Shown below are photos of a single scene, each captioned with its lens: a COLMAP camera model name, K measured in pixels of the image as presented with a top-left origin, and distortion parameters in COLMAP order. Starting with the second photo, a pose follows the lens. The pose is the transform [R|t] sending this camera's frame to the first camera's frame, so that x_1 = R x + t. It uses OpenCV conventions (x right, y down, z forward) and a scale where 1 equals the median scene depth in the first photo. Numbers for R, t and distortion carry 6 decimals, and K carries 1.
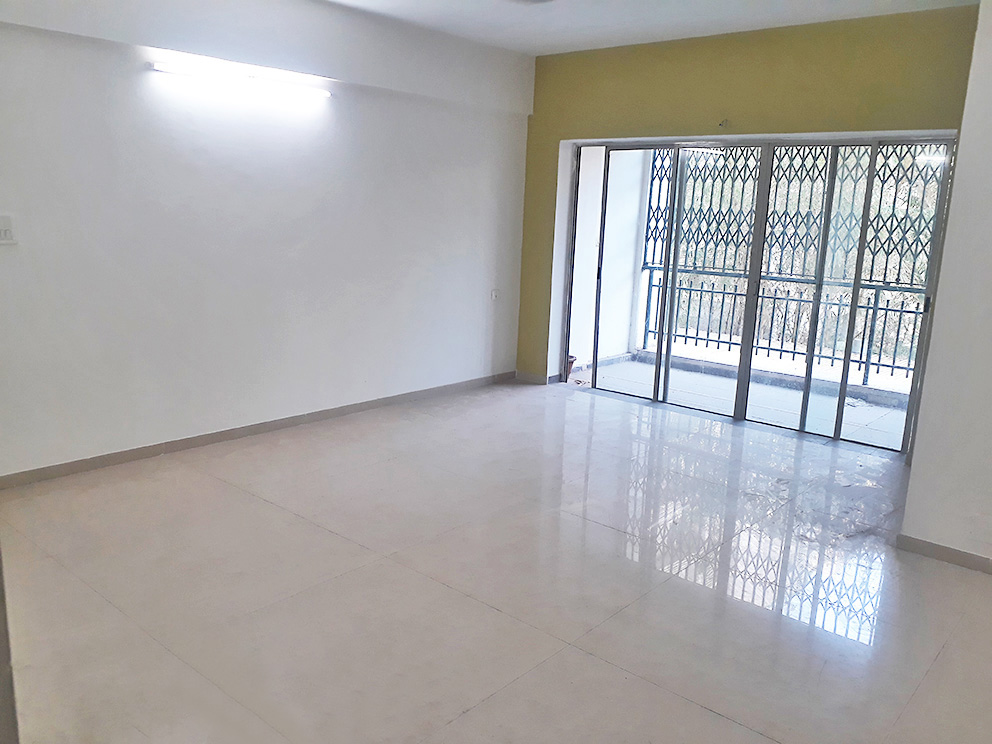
lens RADIAL K [[793.3, 0, 496.0], [0, 793.3, 372.0], [0, 0, 1]] dist [-0.010780, -0.007001]
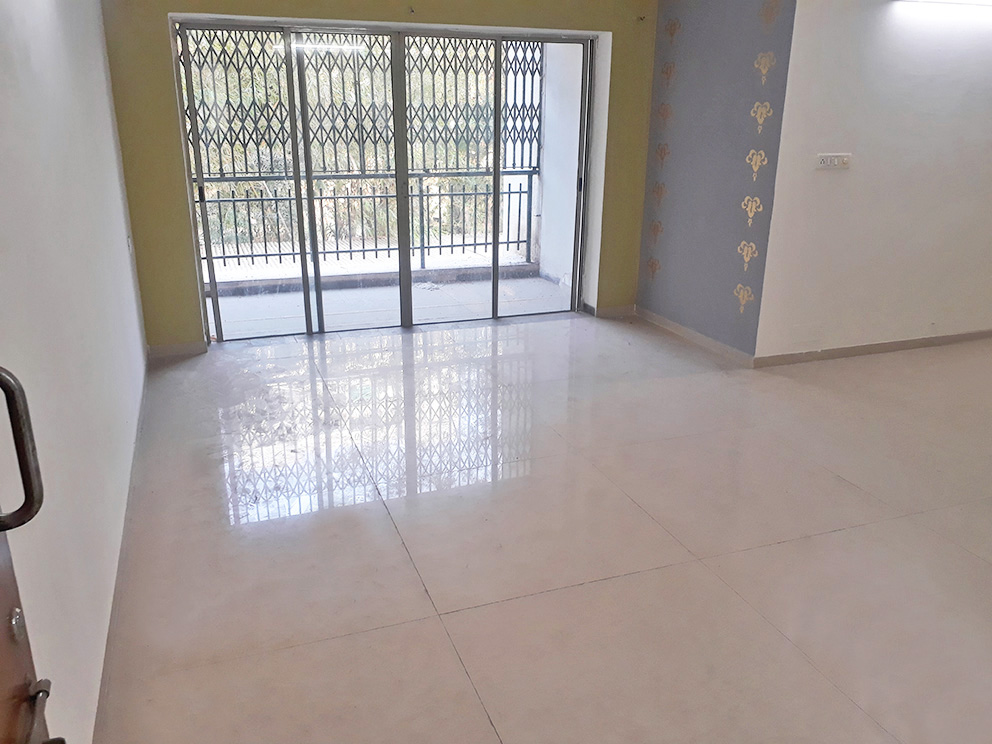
lens RADIAL K [[790.5, 0, 472.8], [0, 790.5, 399.2], [0, 0, 1]] dist [0.009704, -0.122846]
pose [[0.481862, -0.328671, 0.812271, -0.488852], [0.187710, 0.944187, 0.270694, -0.104232], [-0.855905, 0.022034, 0.516663, 0.422140]]
